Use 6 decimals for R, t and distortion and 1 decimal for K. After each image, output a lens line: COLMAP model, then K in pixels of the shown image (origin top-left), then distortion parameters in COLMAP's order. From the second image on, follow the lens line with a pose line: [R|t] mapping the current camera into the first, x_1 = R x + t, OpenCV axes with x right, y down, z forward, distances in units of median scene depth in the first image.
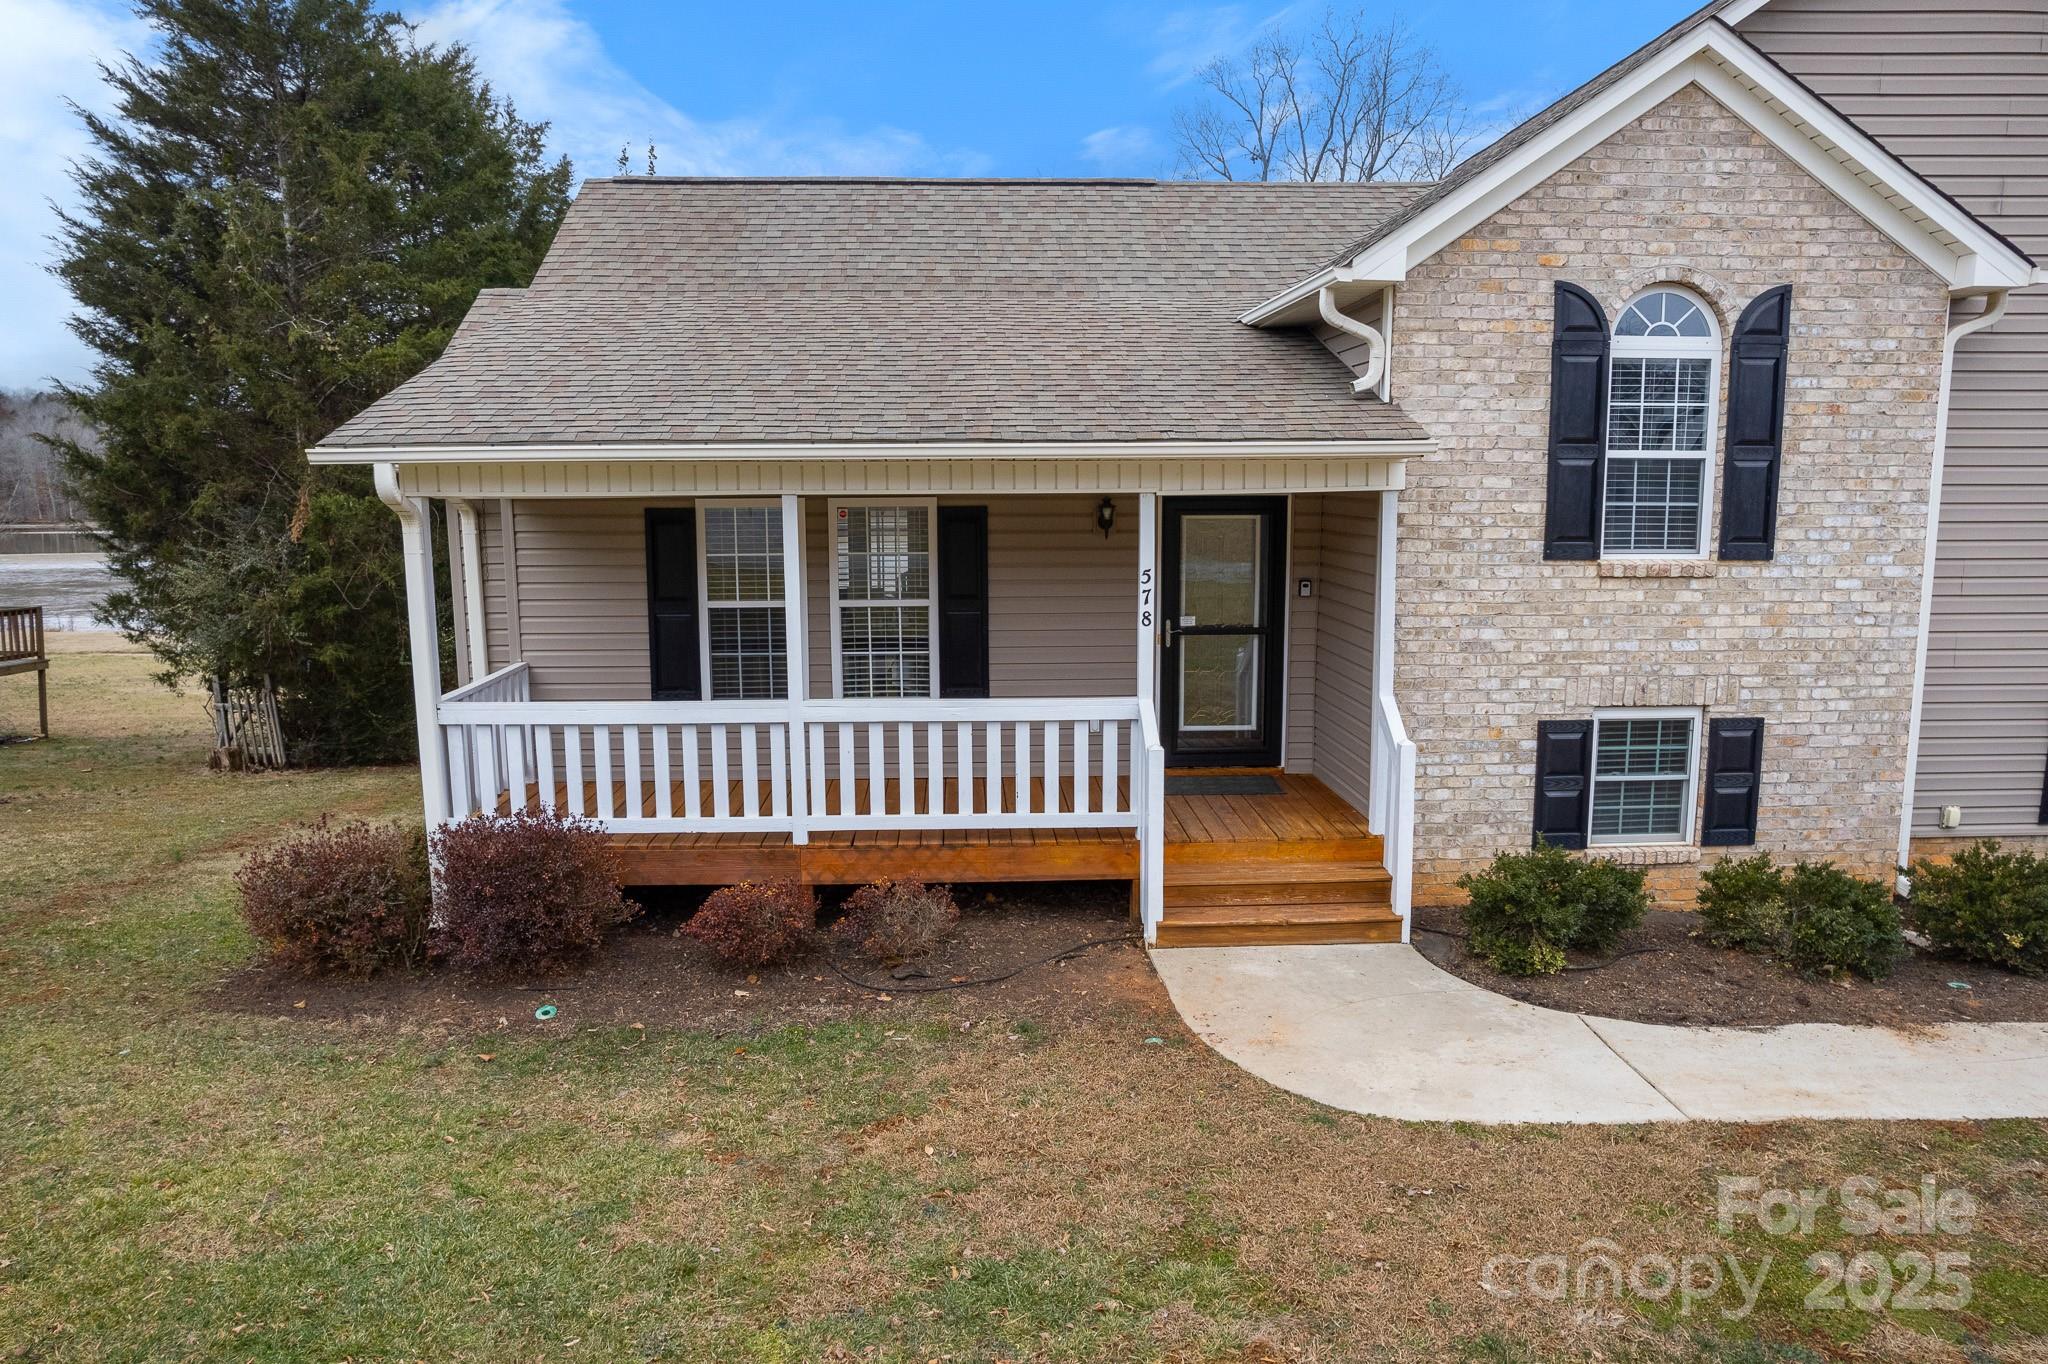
lens RADIAL K [[1336.4, 0, 1027.1], [0, 1336.4, 673.6], [0, 0, 1]] dist [-0.014051, -0.002074]
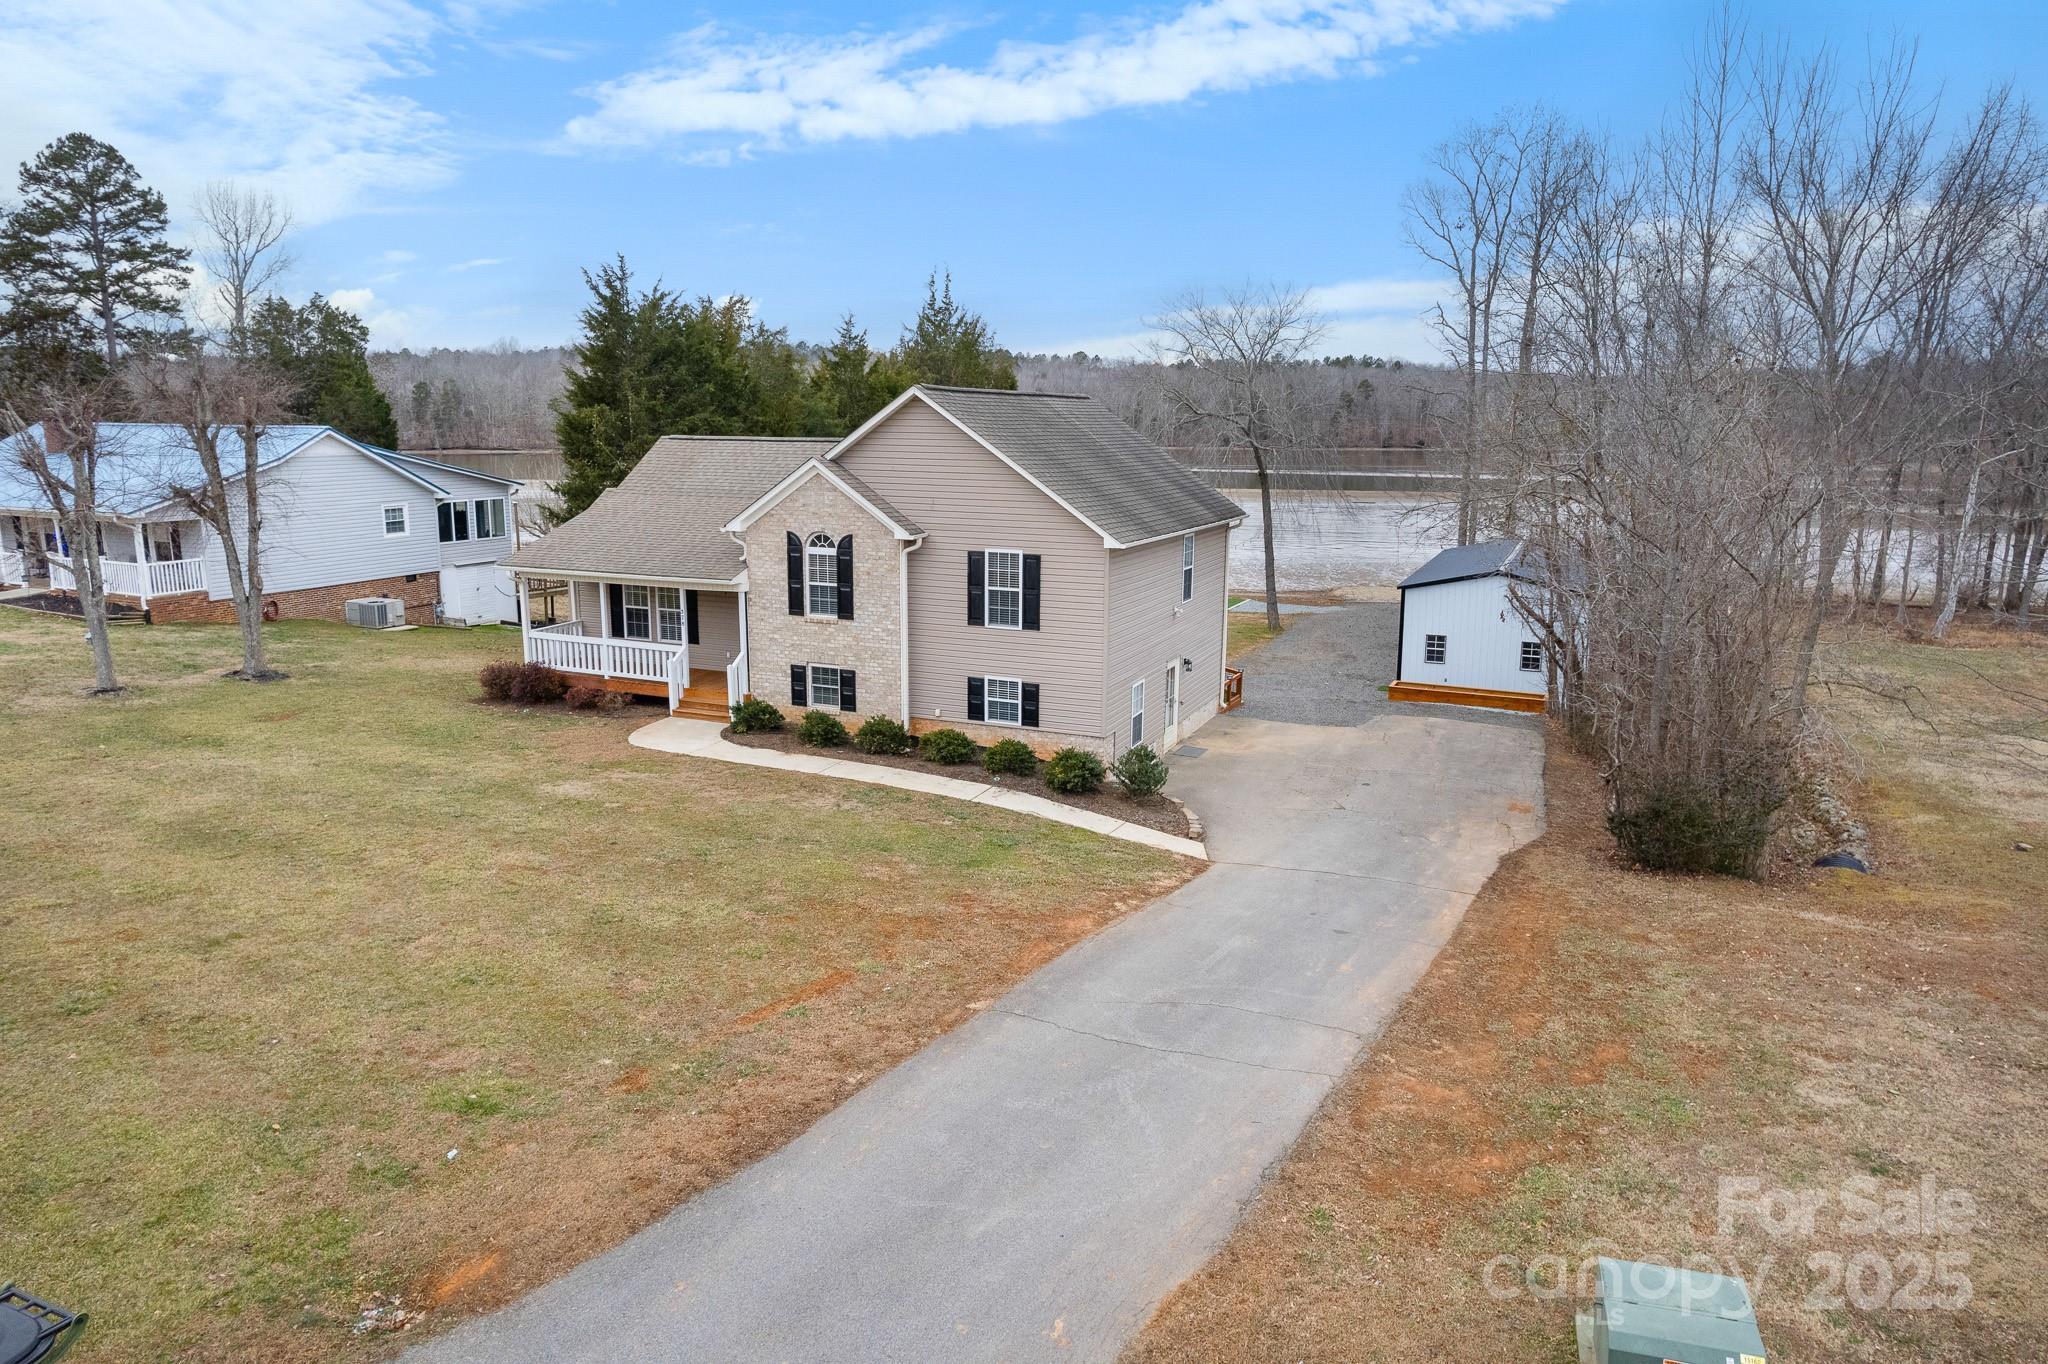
lens RADIAL K [[1336.4, 0, 1019.9], [0, 1336.4, 685.3], [0, 0, 1]] dist [-0.014051, -0.002074]
pose [[0.888315, 0.097528, -0.448759, 2.382152], [-0.081047, 0.995145, 0.055841, -0.142686], [0.452027, -0.013234, 0.891906, -1.660470]]
